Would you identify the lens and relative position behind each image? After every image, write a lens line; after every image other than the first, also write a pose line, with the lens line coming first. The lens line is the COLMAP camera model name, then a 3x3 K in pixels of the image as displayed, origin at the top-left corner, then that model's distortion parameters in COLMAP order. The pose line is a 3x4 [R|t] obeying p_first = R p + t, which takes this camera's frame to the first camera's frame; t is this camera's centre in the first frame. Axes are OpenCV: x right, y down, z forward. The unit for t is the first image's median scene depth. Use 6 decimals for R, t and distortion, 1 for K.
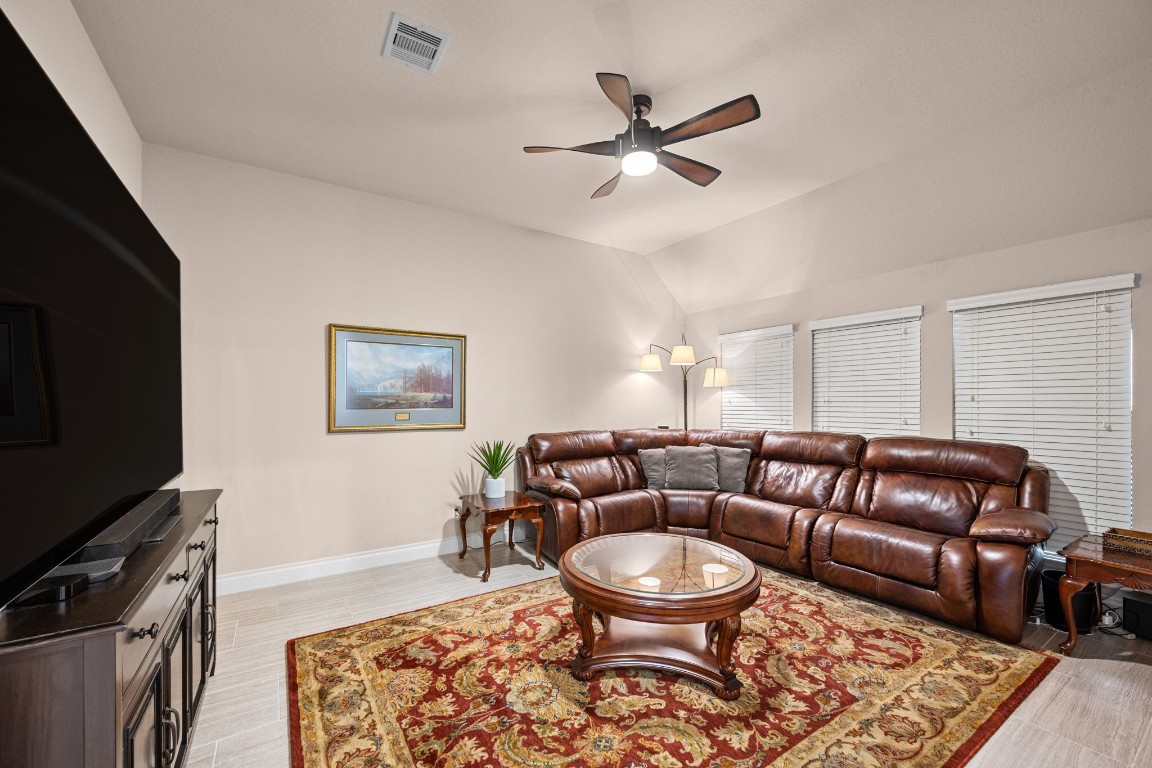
lens RADIAL K [[459.9, 0, 566.2], [0, 459.9, 395.3], [0, 0, 1]] dist [0.000867, -0.000429]
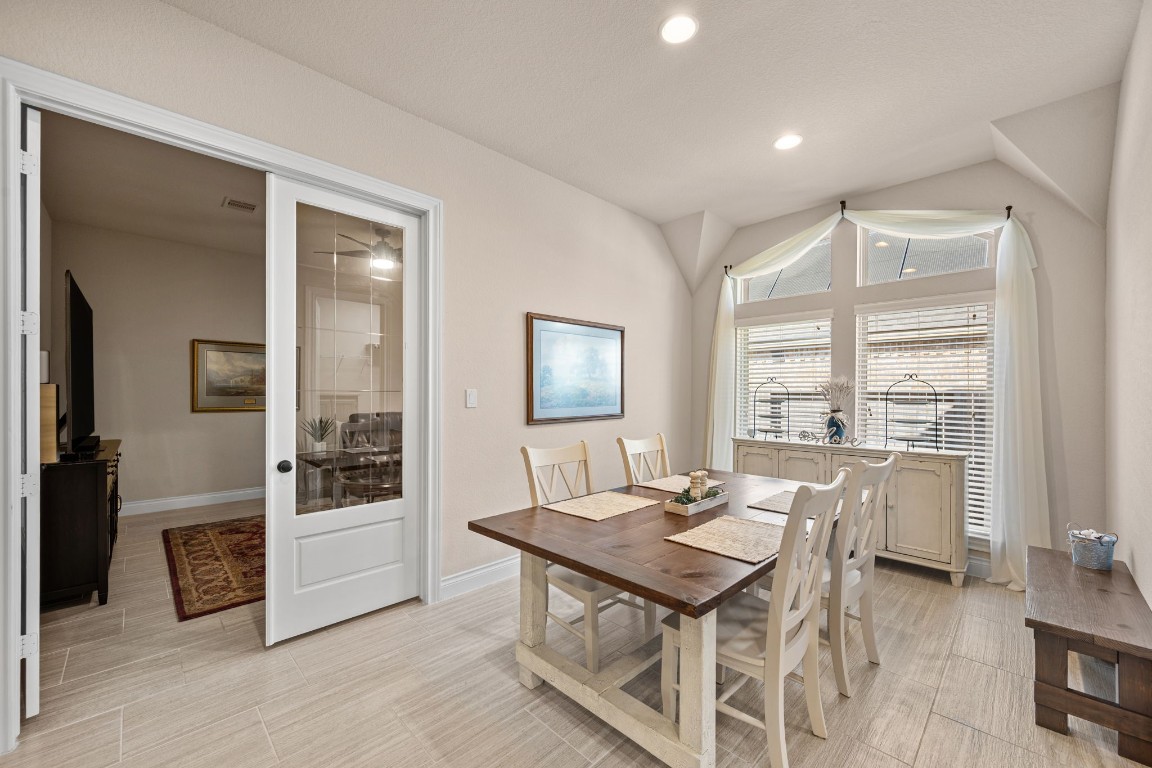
lens RADIAL K [[459.9, 0, 574.3], [0, 459.9, 392.0], [0, 0, 1]] dist [0.000867, -0.000429]
pose [[0.979723, 0.006374, 0.200256, 0.410537], [-0.008359, 0.999924, 0.009071, -0.006842], [-0.200183, -0.010561, 0.979702, -0.732896]]
